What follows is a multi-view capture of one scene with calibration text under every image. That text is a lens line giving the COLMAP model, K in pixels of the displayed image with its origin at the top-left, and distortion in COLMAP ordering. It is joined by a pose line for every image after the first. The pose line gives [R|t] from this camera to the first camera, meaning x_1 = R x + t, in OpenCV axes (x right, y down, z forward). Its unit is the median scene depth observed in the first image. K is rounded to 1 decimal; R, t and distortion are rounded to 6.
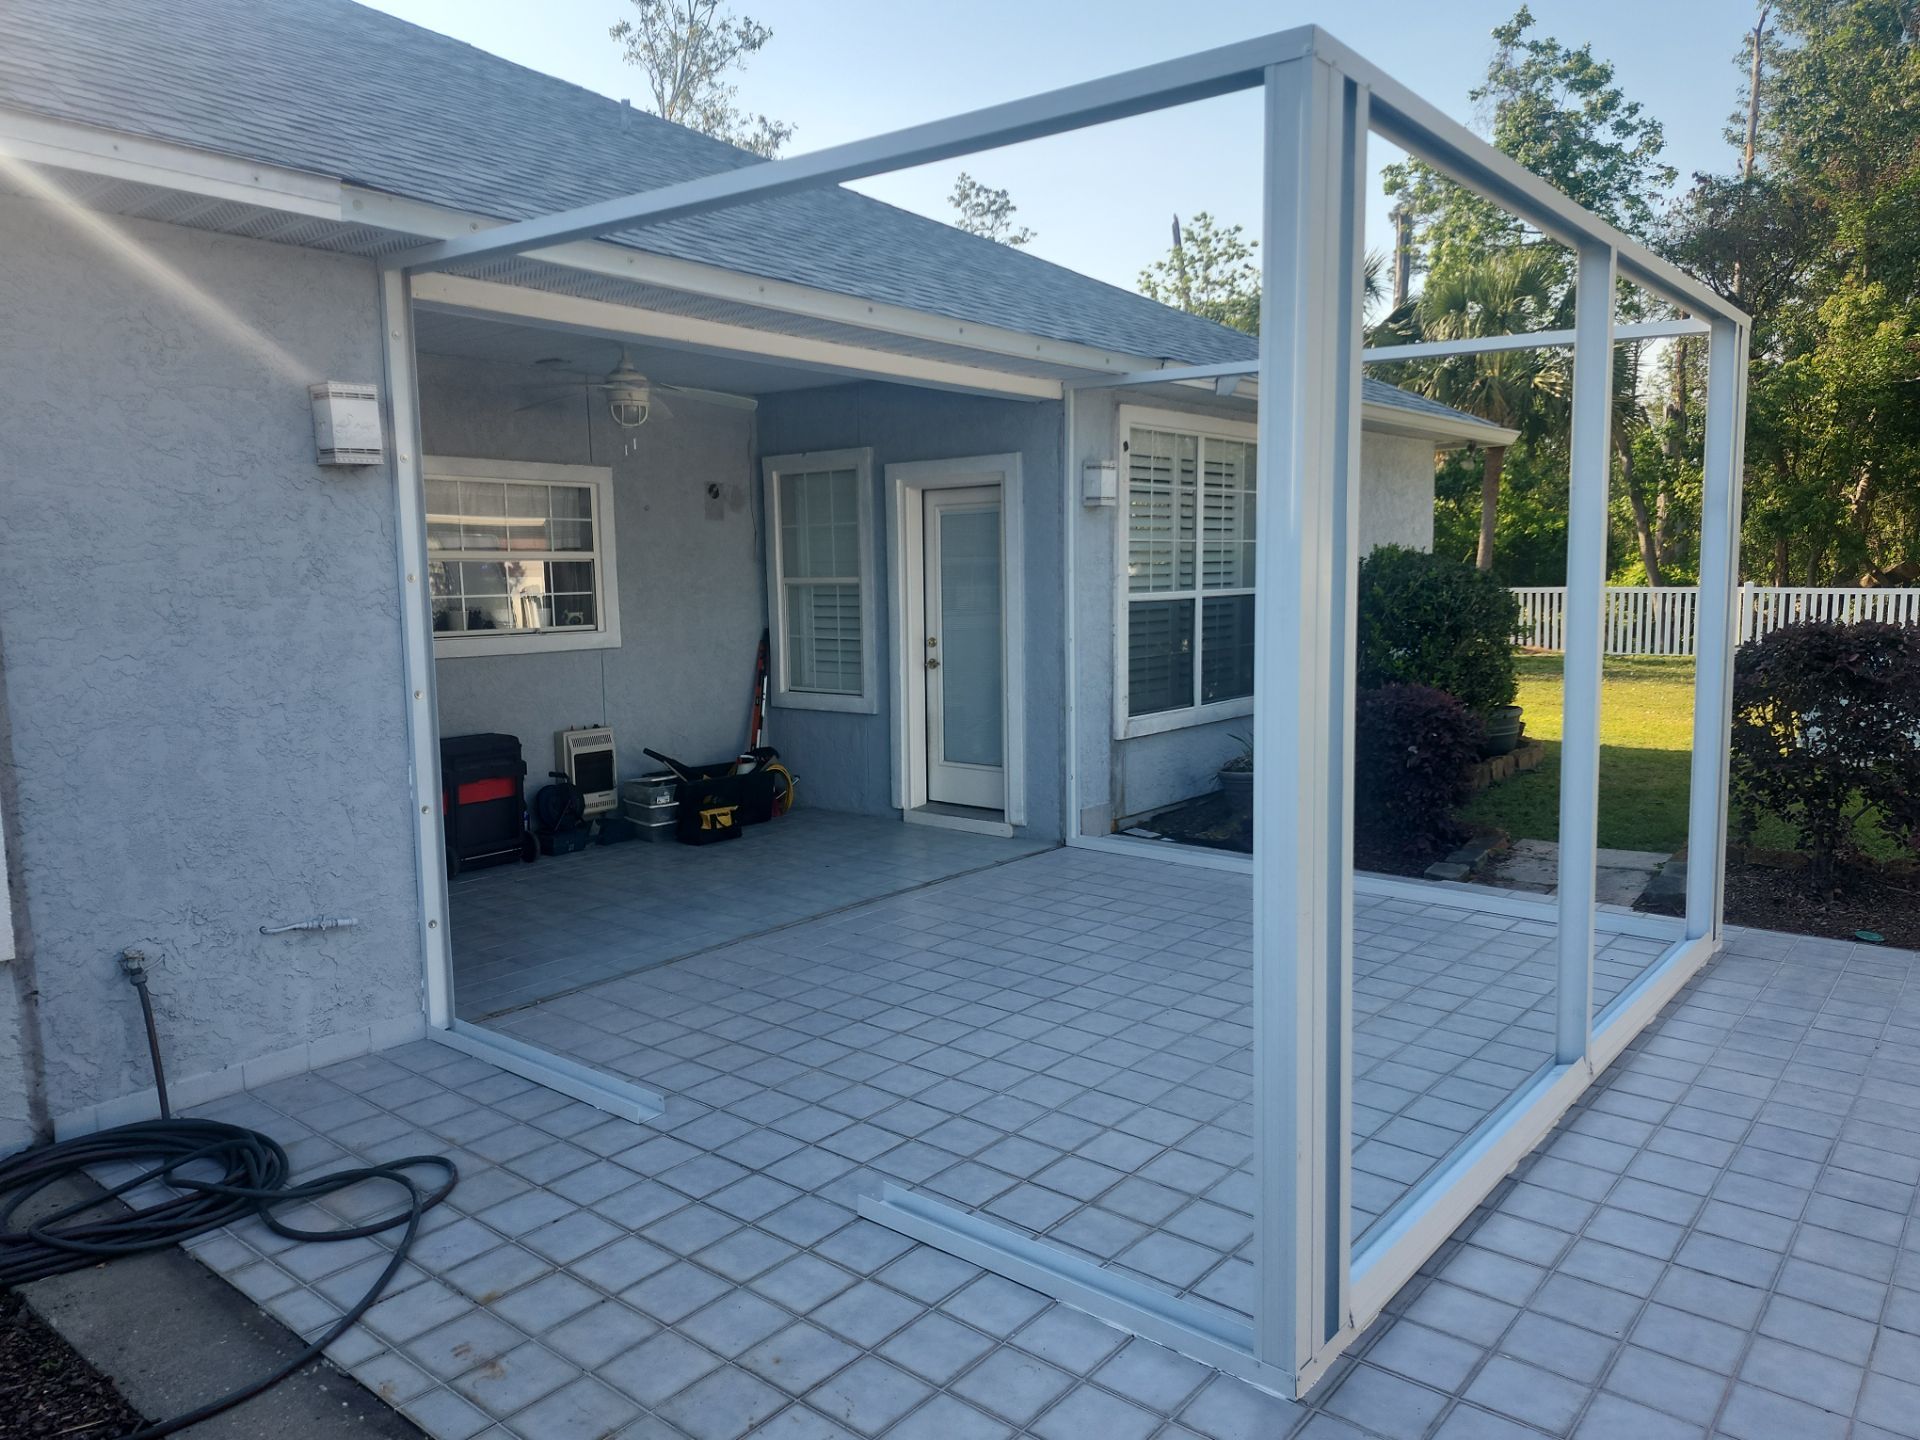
lens RADIAL K [[1365.5, 0, 964.8], [0, 1365.5, 723.2], [0, 0, 1]] dist [0.044296, -0.041701]
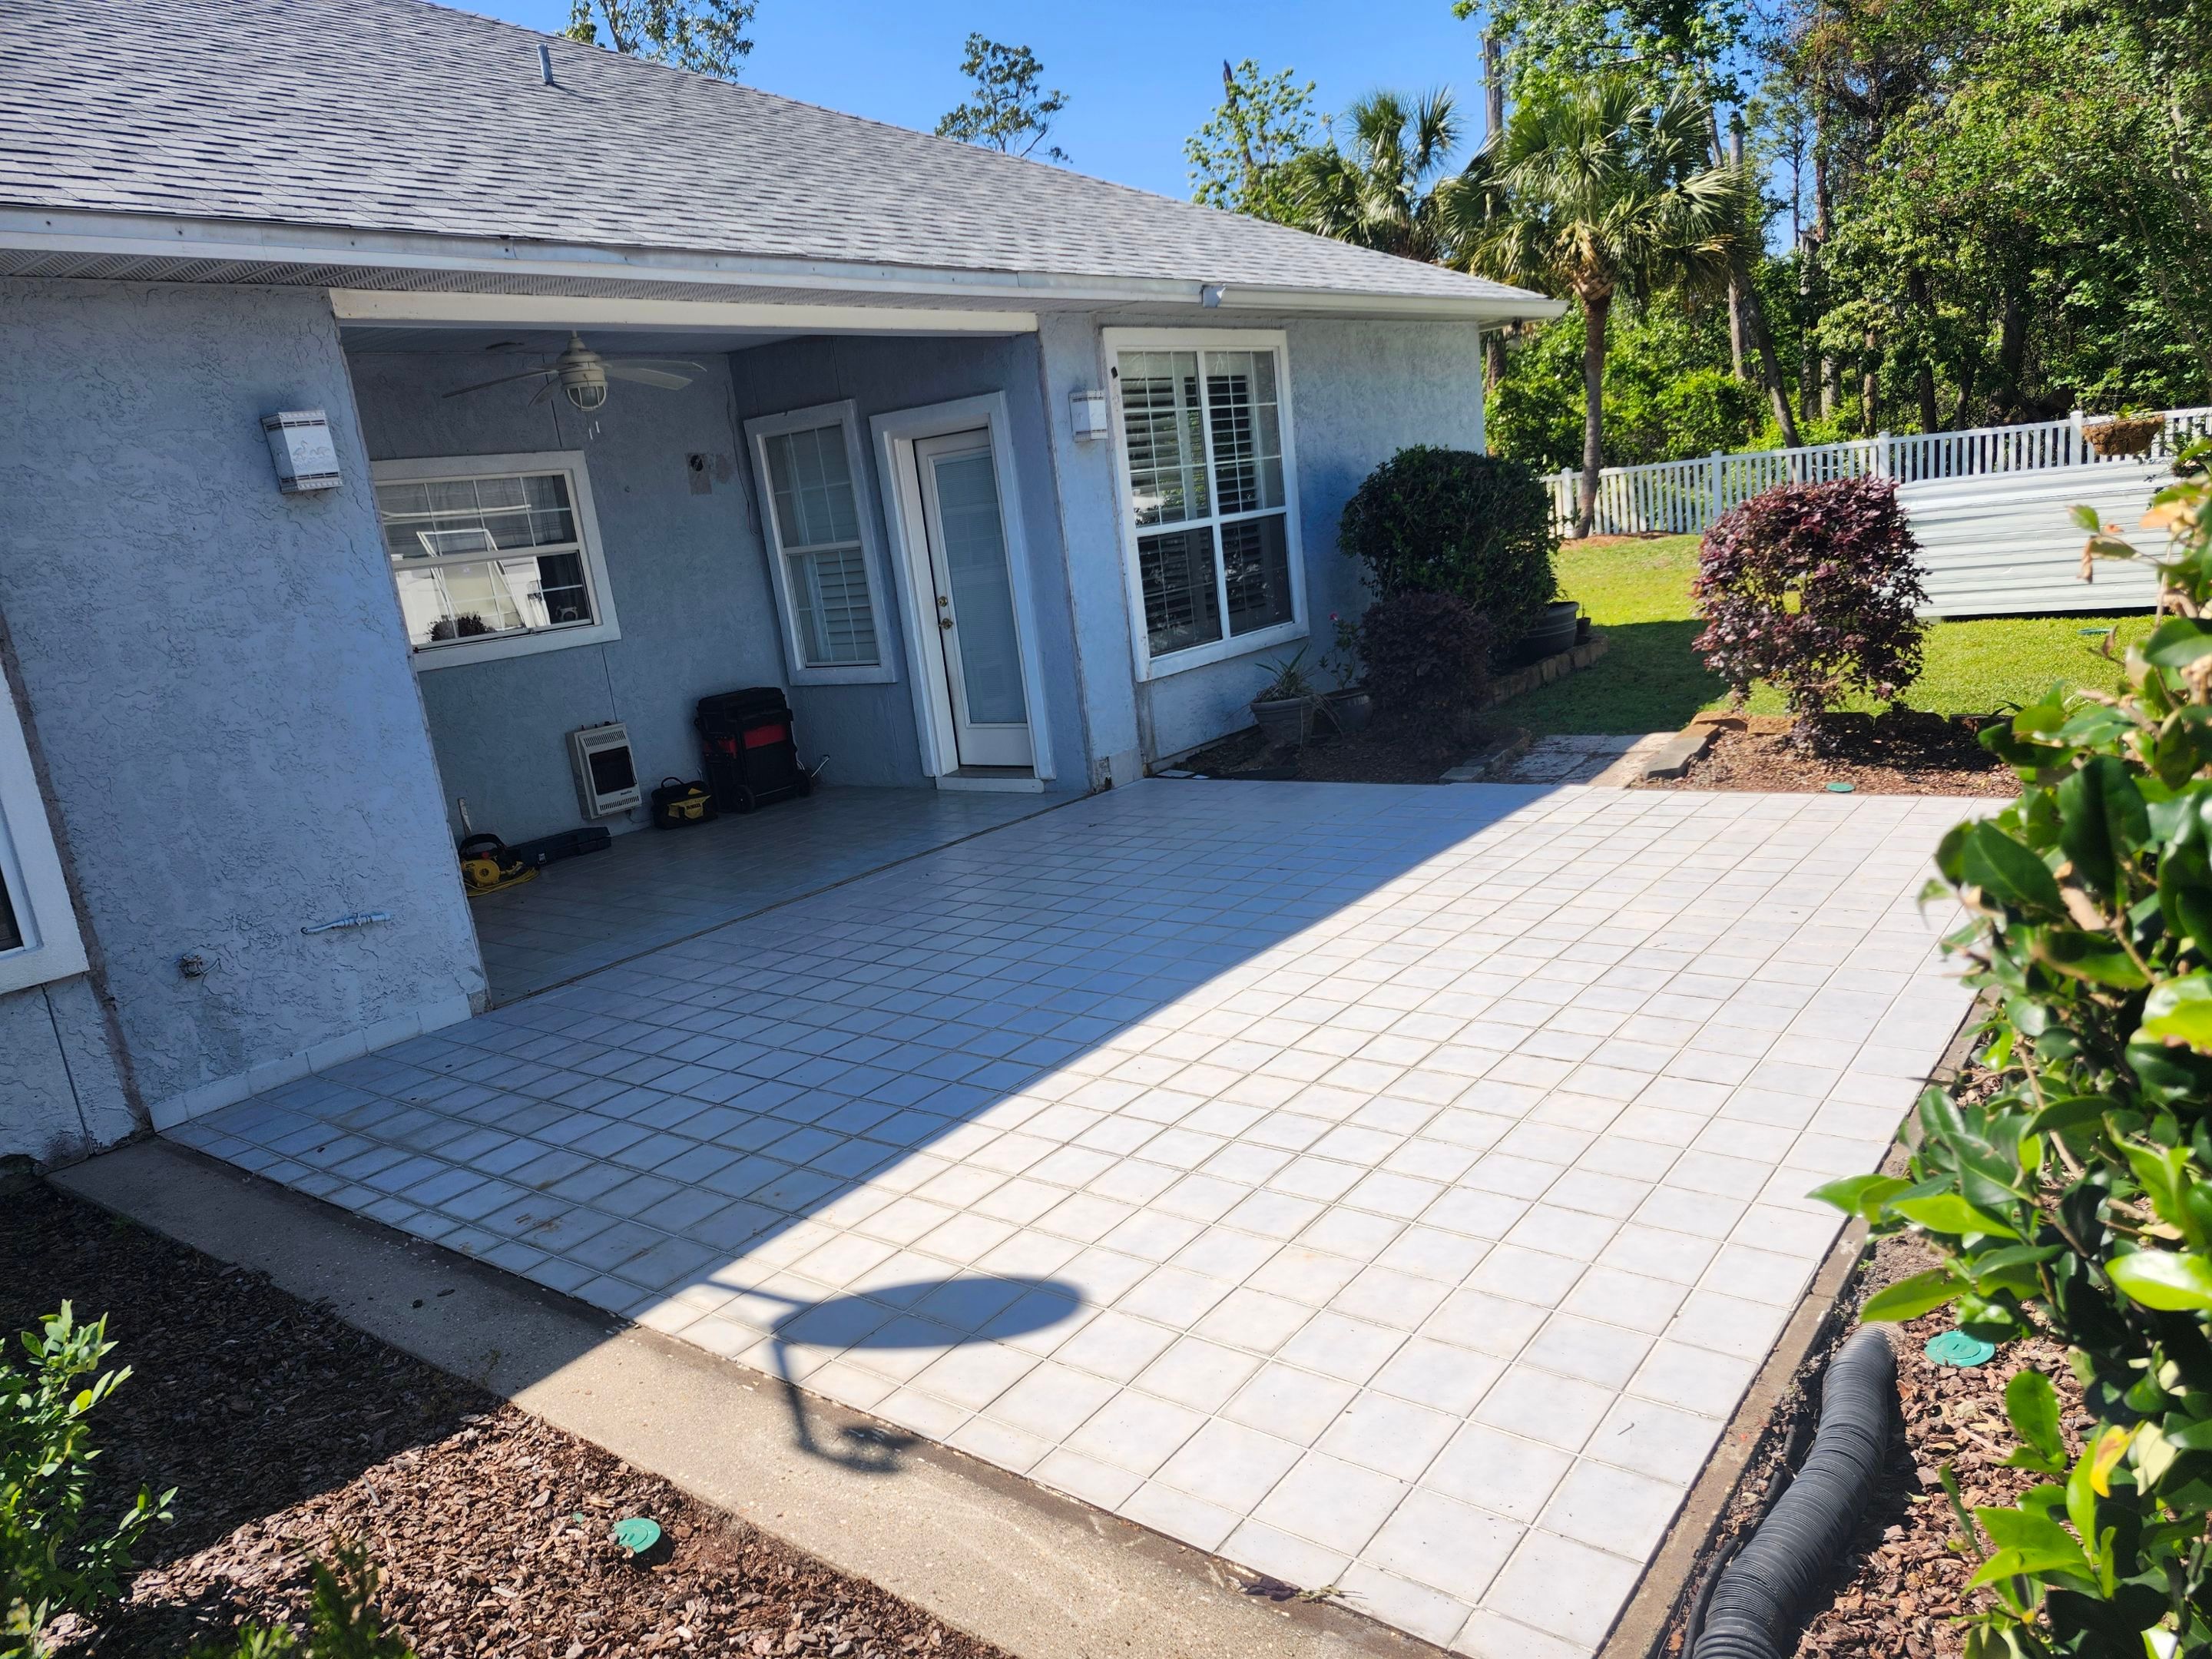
lens RADIAL K [[1578.4, 0, 1102.2], [0, 1578.4, 875.5], [0, 0, 1]] dist [0.063129, -0.071213]
pose [[0.994167, -0.107702, 0.005676, 0.104382], [0.106285, 0.987307, 0.118016, 0.021557], [-0.018315, -0.116724, 0.992995, -0.233940]]
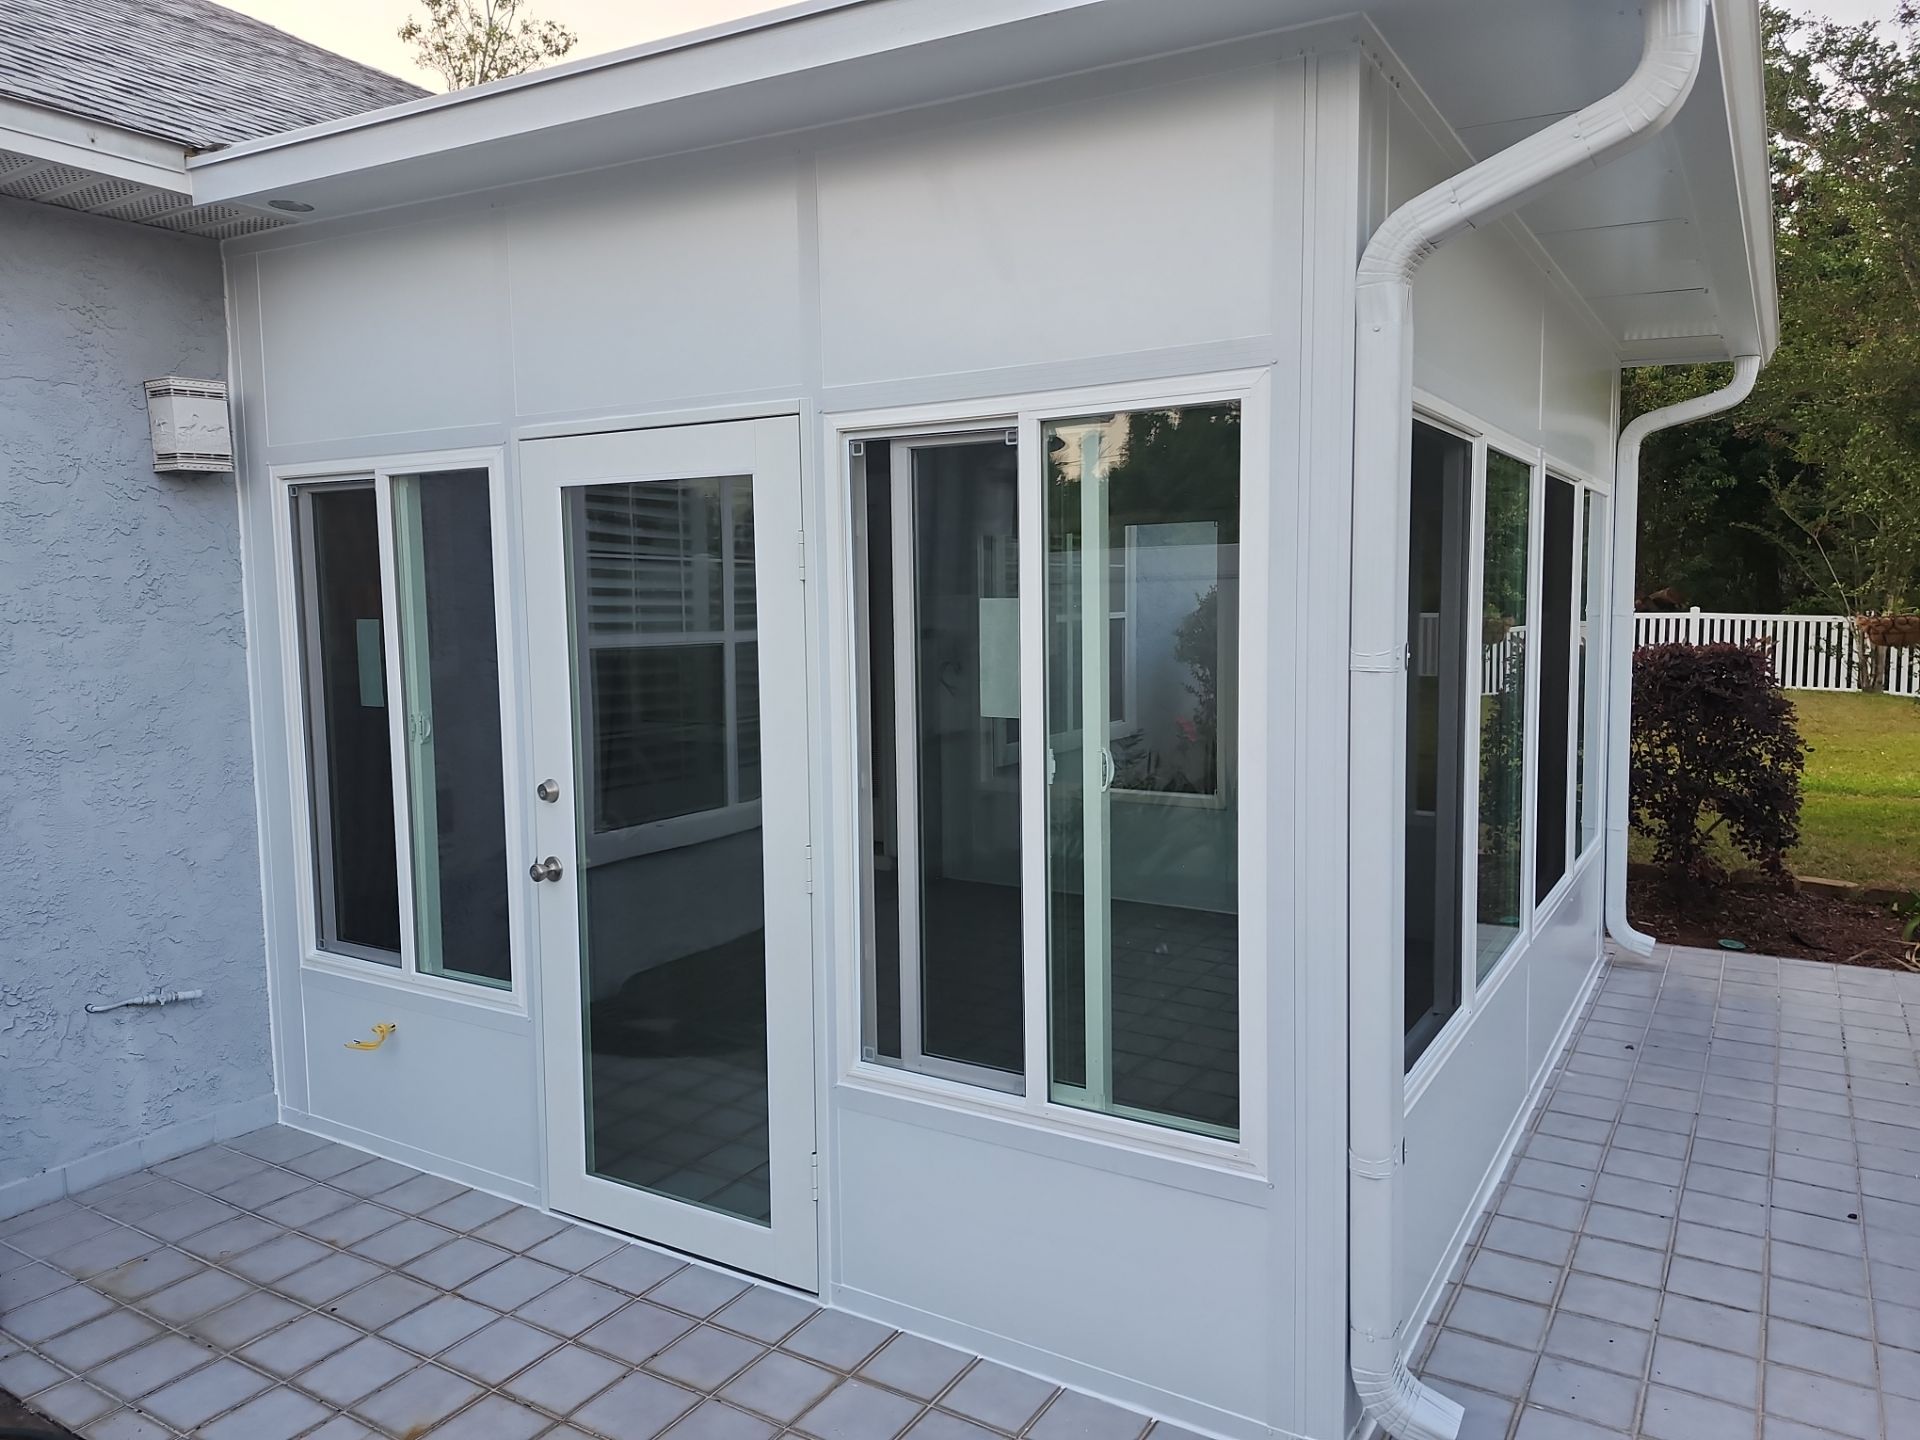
lens RADIAL K [[1365.5, 0, 972.7], [0, 1365.5, 723.0], [0, 0, 1]] dist [0.044296, -0.041701]
pose [[0.989440, -0.012445, 0.144407, -0.074716], [0.015055, 0.999742, -0.016996, -0.004726], [-0.144159, 0.018990, 0.989372, 0.054296]]
